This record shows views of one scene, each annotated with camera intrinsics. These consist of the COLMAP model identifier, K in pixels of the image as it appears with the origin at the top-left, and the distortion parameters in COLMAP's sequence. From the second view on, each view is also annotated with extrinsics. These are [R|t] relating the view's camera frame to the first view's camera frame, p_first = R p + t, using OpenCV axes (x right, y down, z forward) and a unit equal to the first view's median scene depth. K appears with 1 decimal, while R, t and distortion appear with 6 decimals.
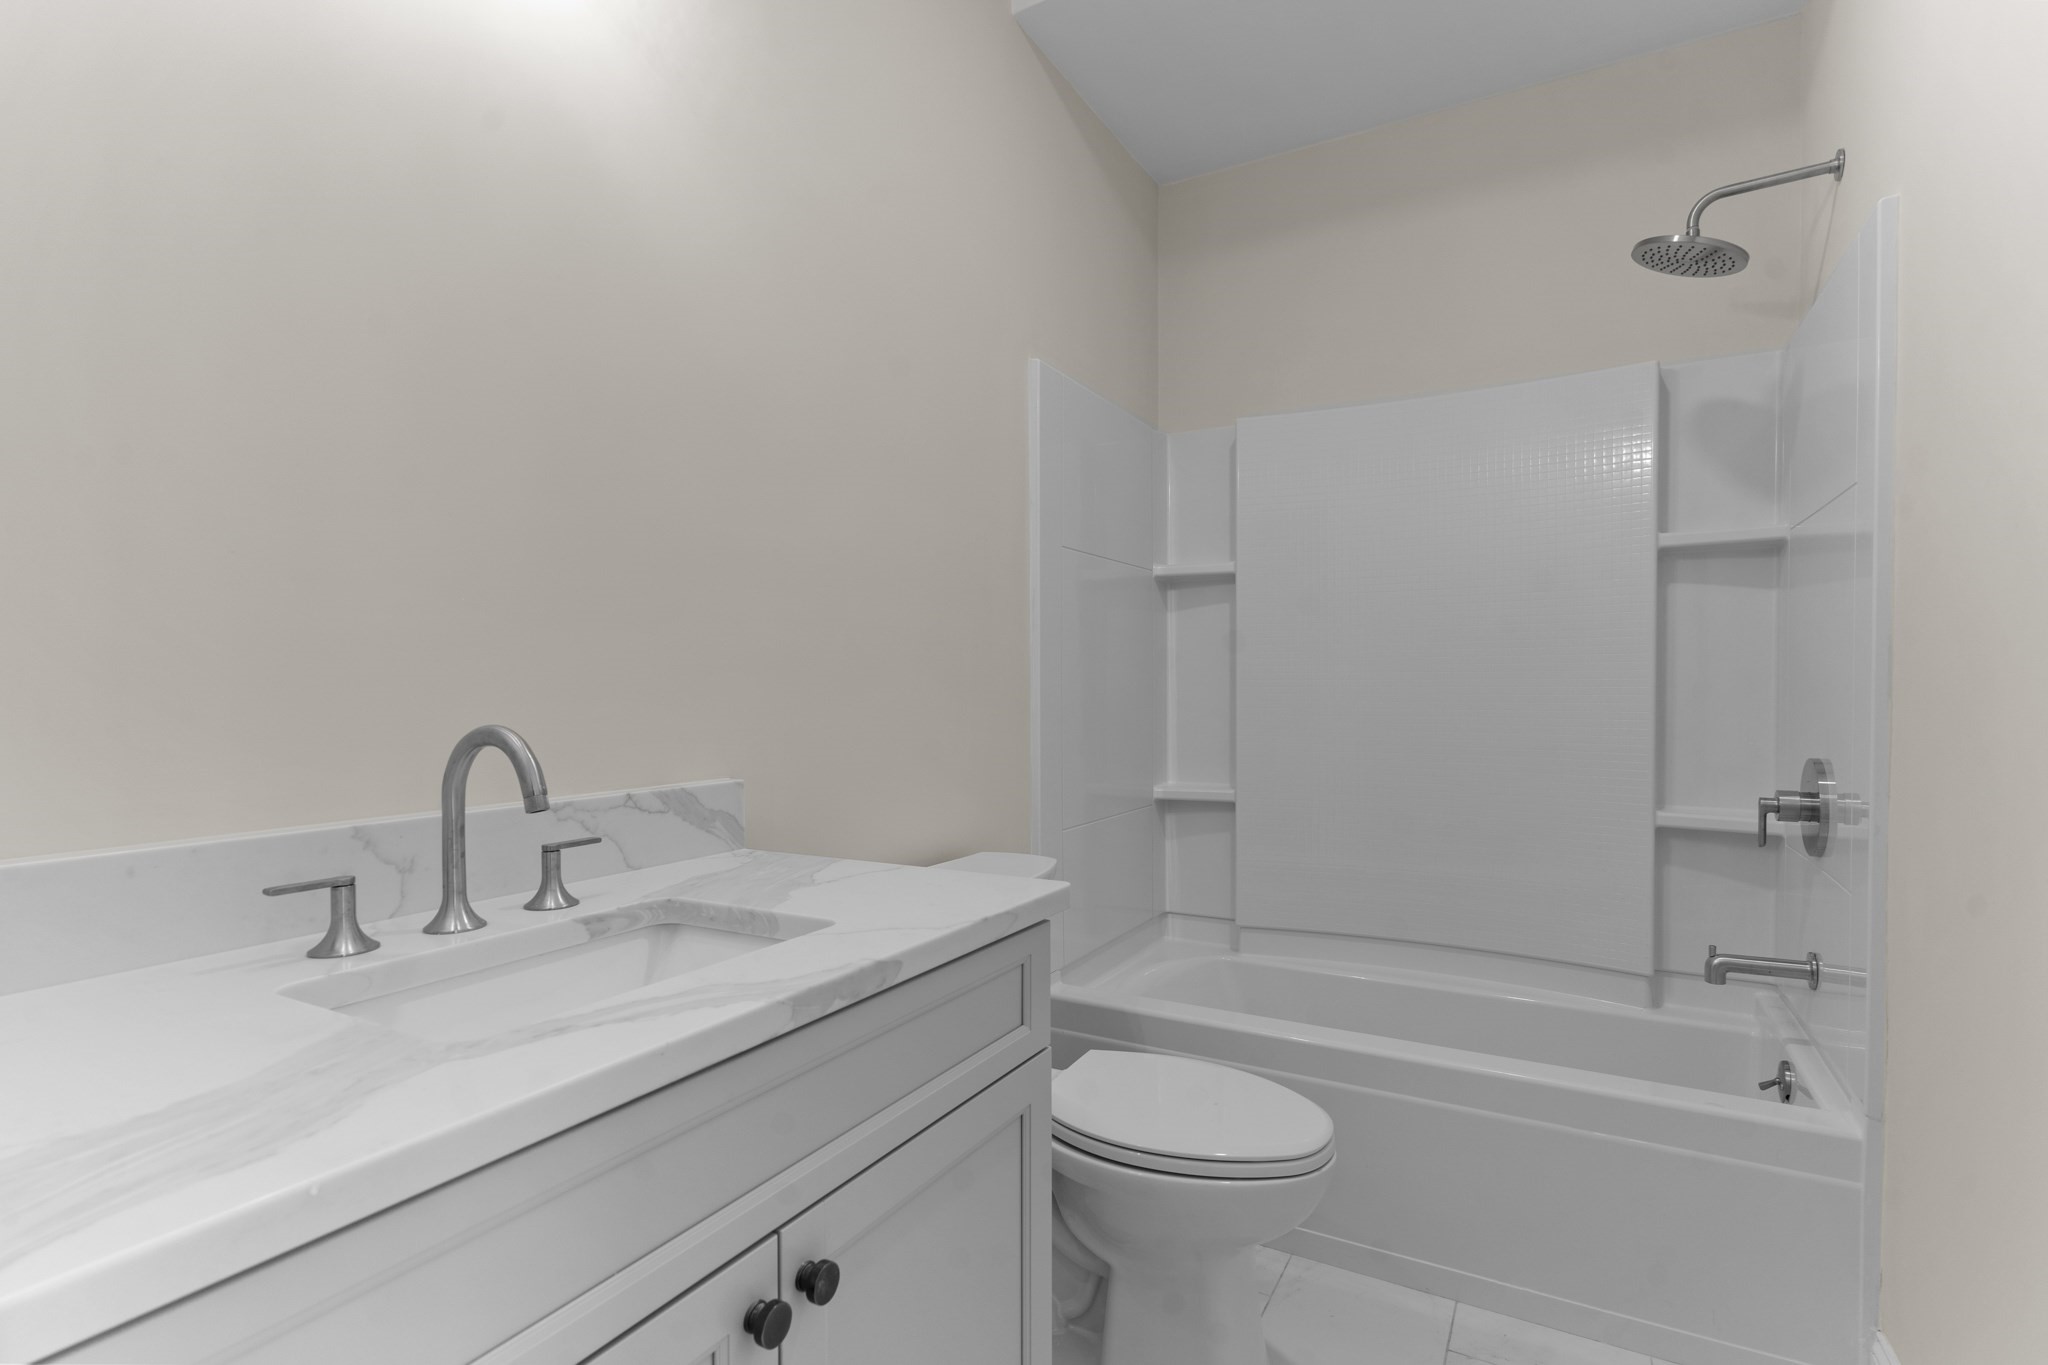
lens RADIAL K [[979.6, 0, 1007.0], [0, 979.6, 677.8], [0, 0, 1]] dist [0.004676, 0.000332]
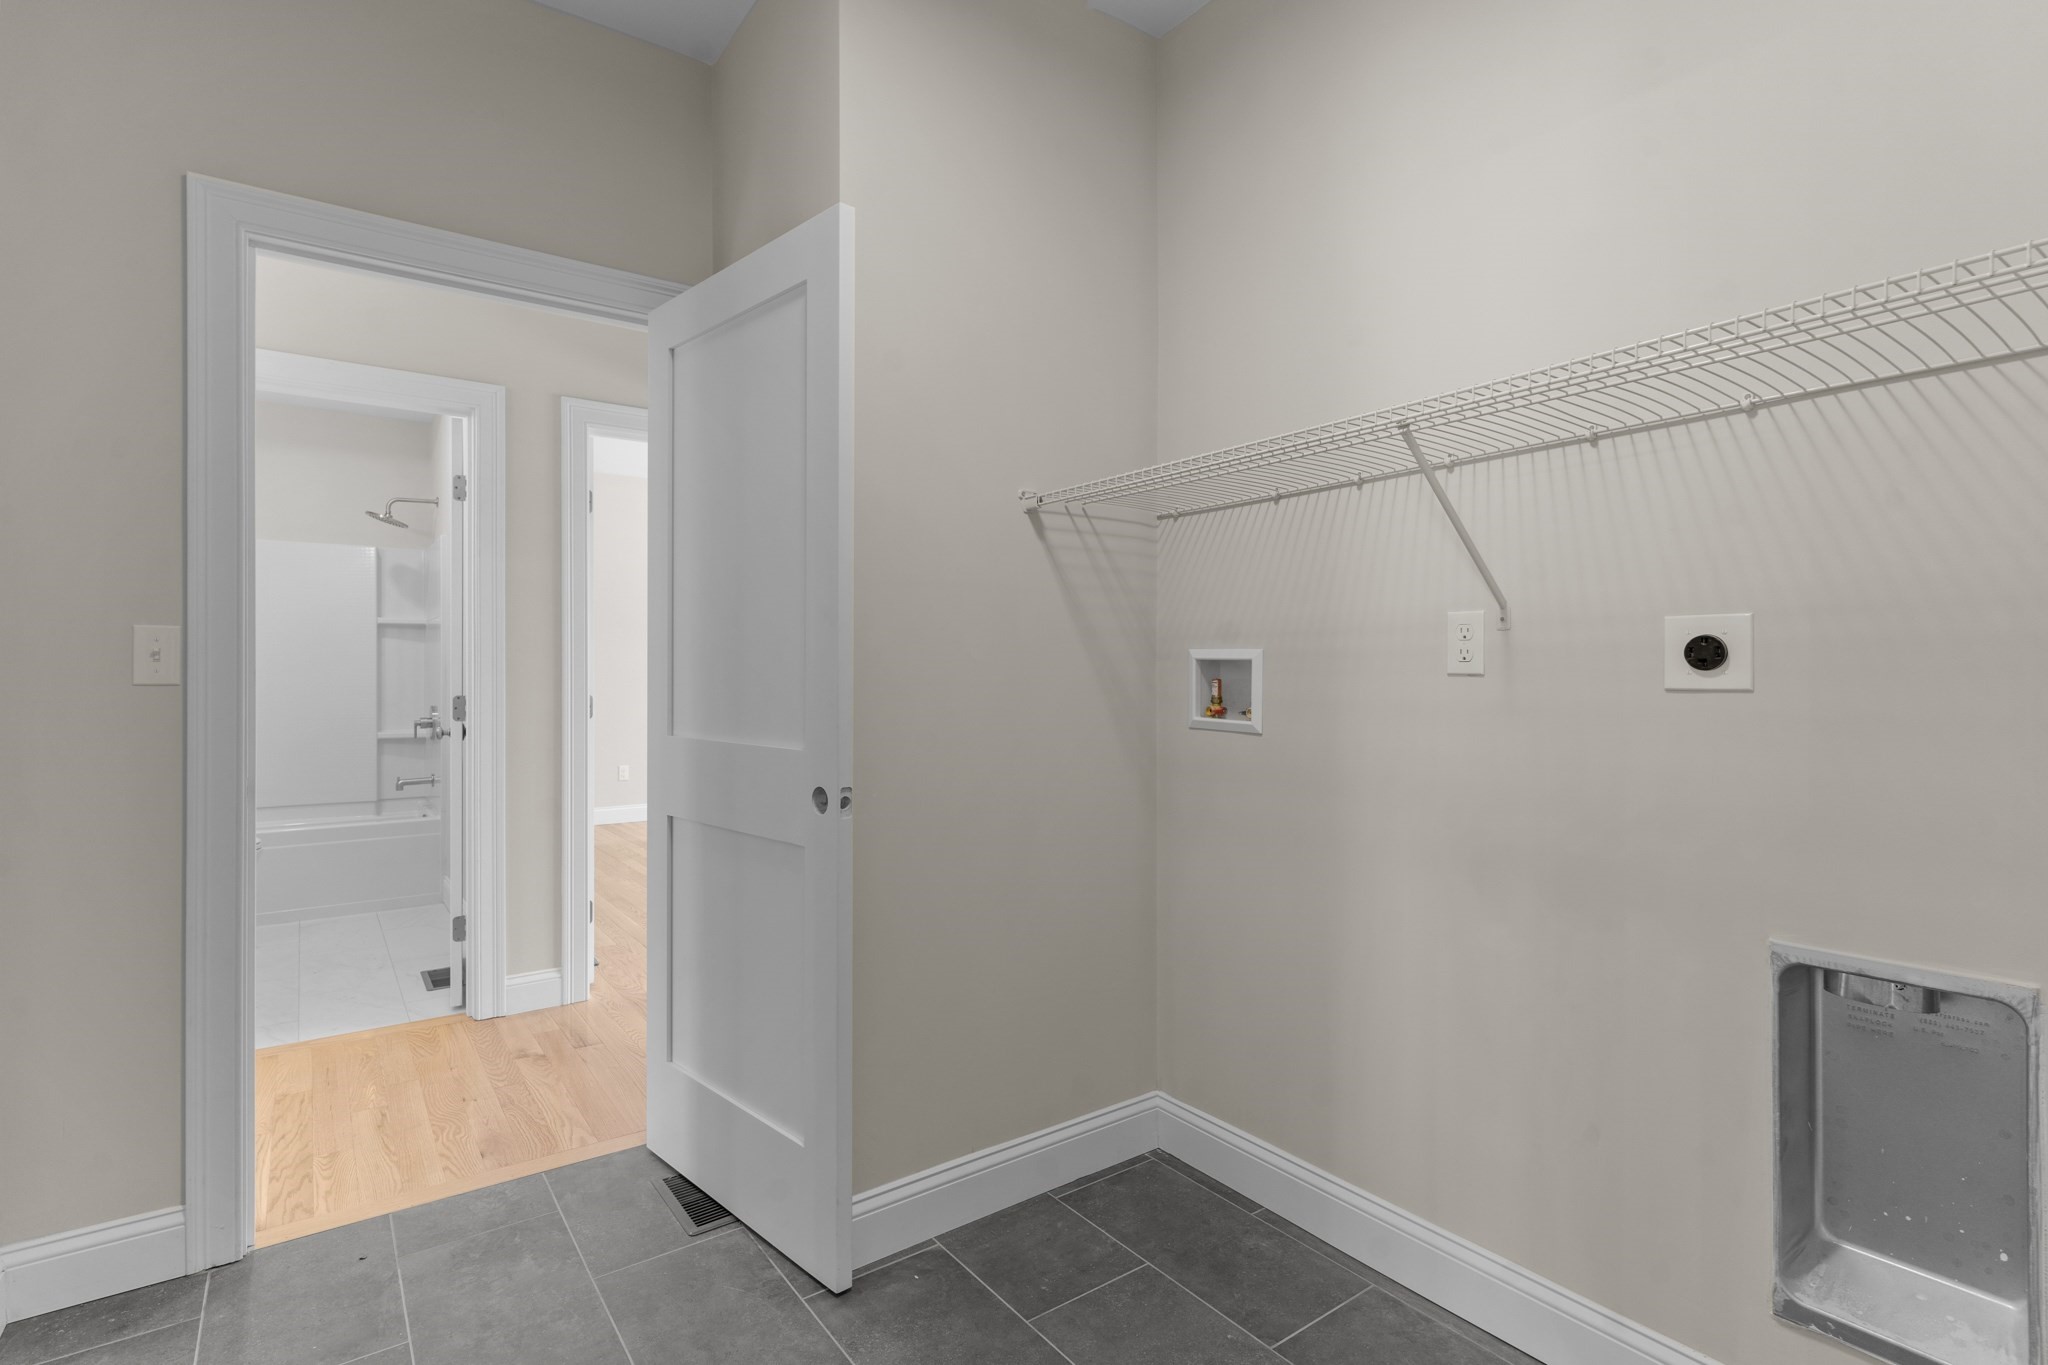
lens RADIAL K [[979.6, 0, 1009.1], [0, 979.6, 681.2], [0, 0, 1]] dist [0.004676, 0.000332]
pose [[0.426534, -0.004883, 0.904458, -0.865406], [0.012635, 0.999920, -0.000561, 0.030595], [-0.904383, 0.011667, 0.426561, -1.446007]]
